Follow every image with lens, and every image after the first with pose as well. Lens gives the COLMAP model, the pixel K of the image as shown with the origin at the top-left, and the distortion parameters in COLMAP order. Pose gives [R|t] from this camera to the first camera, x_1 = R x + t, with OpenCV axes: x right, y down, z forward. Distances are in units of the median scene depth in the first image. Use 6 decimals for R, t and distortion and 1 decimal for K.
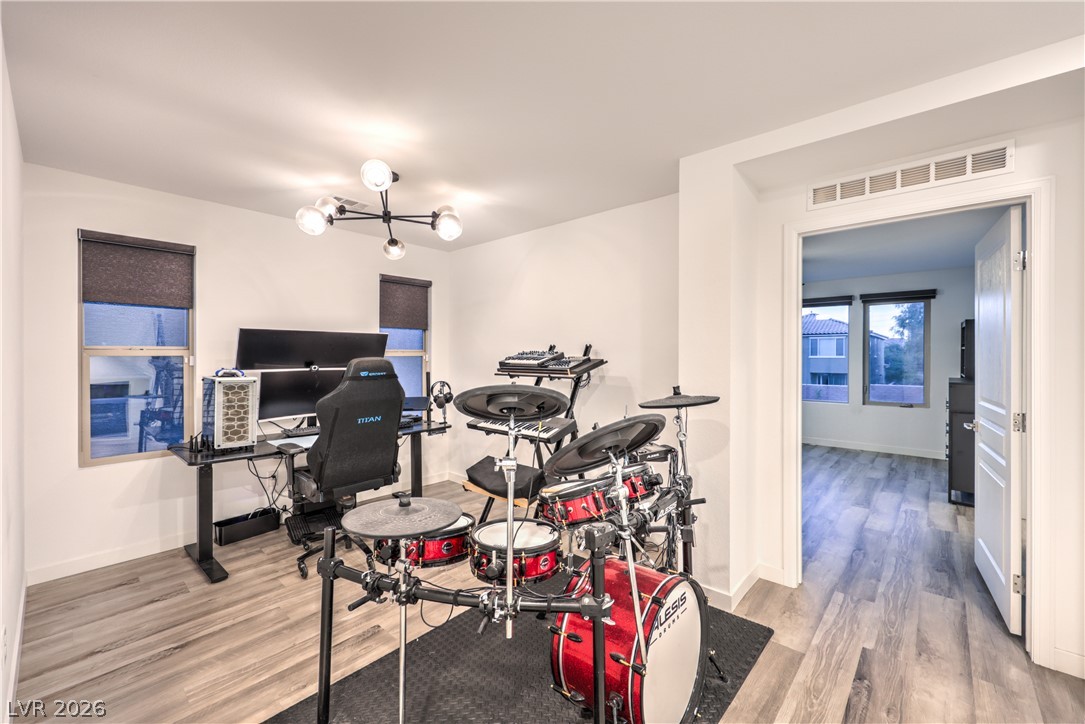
lens RADIAL K [[445.6, 0, 550.7], [0, 445.6, 356.2], [0, 0, 1]] dist [-0.000796, -0.000112]
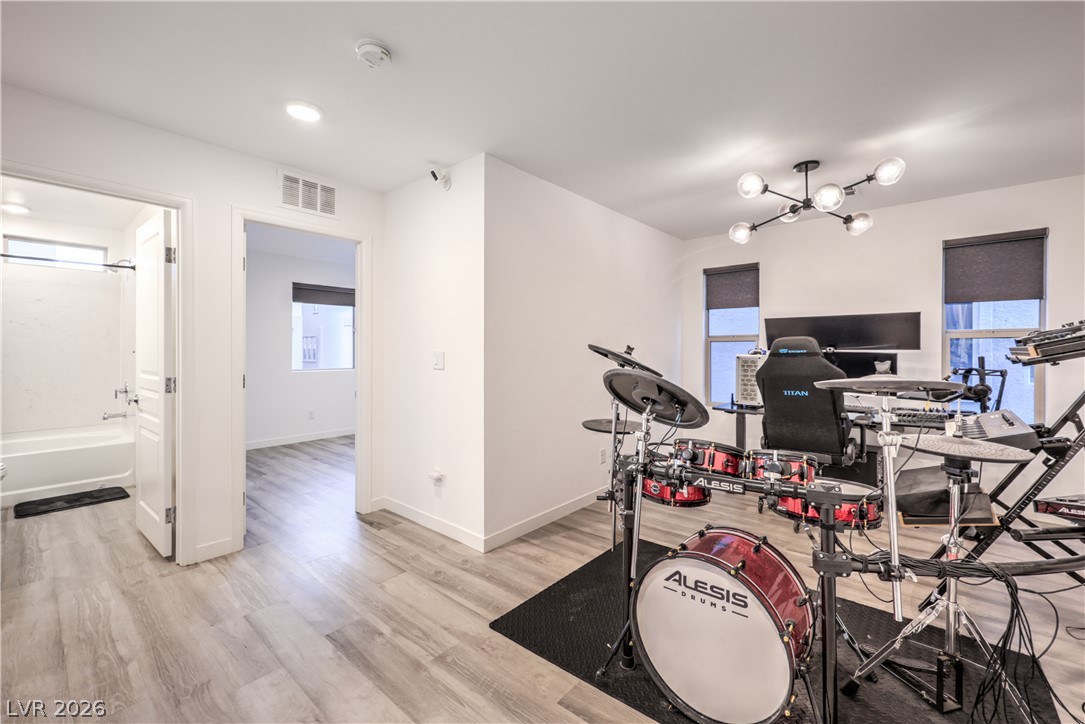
lens RADIAL K [[445.6, 0, 550.7], [0, 445.6, 356.2], [0, 0, 1]] dist [-0.000796, -0.000112]
pose [[0.023575, 0.008308, -0.999688, 0.739220], [-0.004414, 0.999957, 0.008206, 0.049562], [0.999712, 0.004220, 0.023610, 0.395198]]
